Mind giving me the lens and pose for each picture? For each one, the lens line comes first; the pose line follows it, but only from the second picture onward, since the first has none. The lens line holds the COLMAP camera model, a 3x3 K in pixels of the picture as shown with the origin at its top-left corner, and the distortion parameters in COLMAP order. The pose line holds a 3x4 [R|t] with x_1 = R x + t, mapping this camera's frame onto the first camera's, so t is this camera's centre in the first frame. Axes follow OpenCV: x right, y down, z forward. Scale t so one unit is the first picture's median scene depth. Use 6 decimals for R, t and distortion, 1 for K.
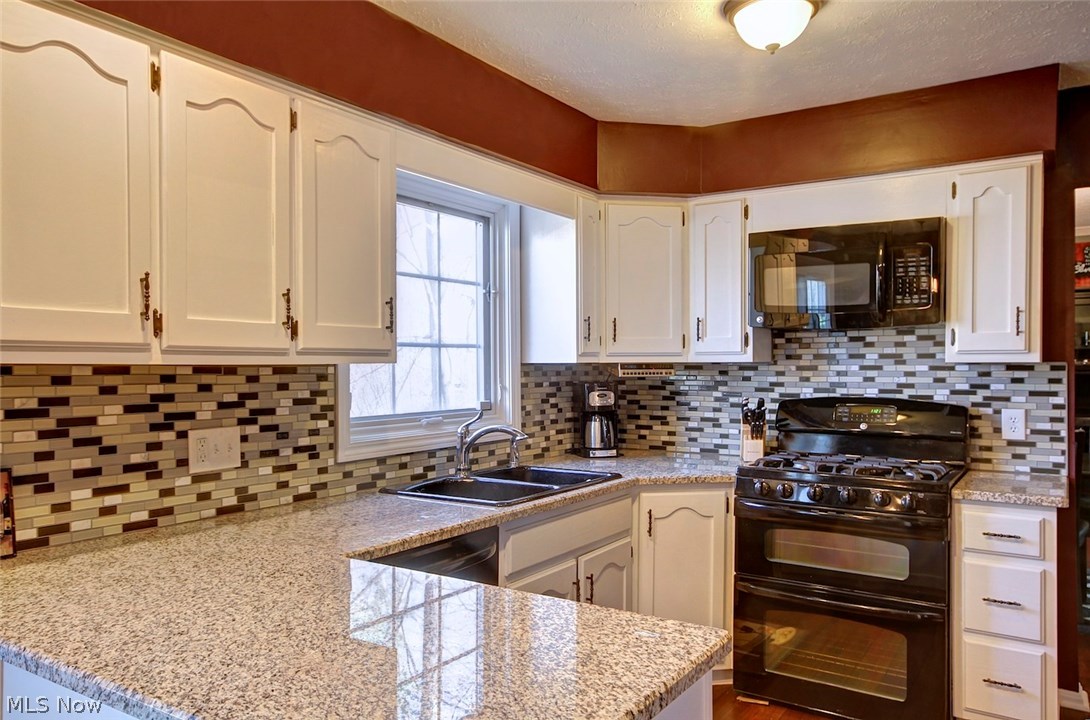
lens RADIAL K [[886.4, 0, 545.0], [0, 886.4, 360.0], [0, 0, 1]] dist [0.014407, 0.011238]
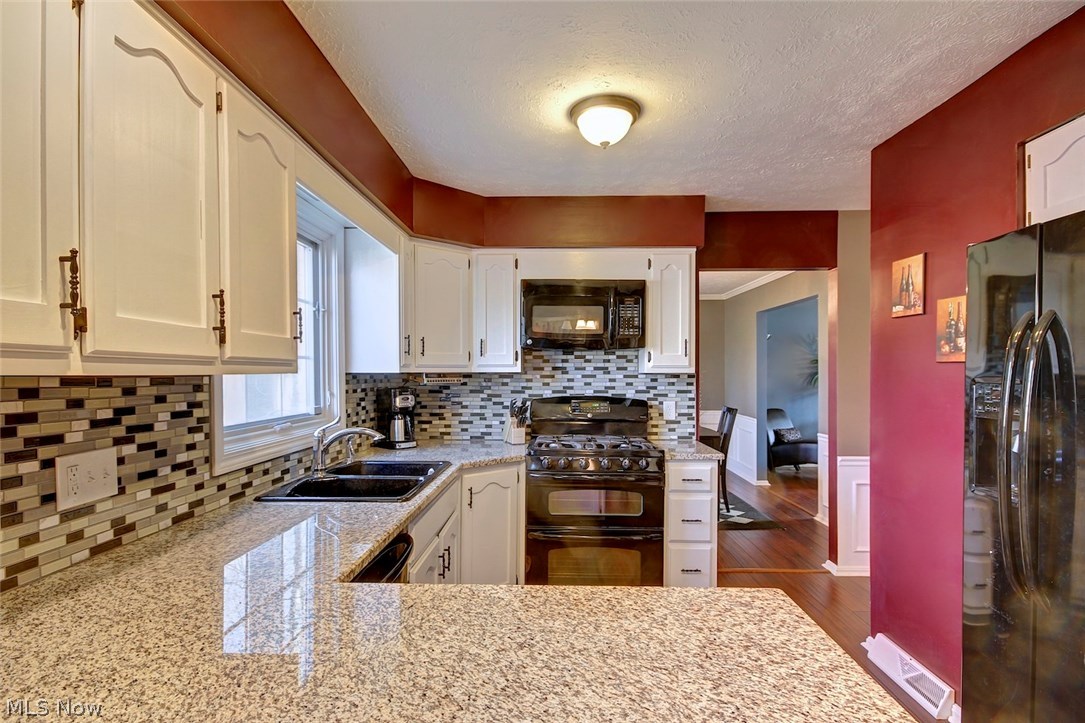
lens RADIAL K [[570.2, 0, 542.5], [0, 570.2, 375.6], [0, 0, 1]] dist [0.005080, -0.000631]
pose [[0.826776, -0.001147, 0.562531, -0.271138], [-0.004696, 0.999949, 0.008940, -0.000771], [-0.562512, -0.010033, 0.826728, 0.272166]]
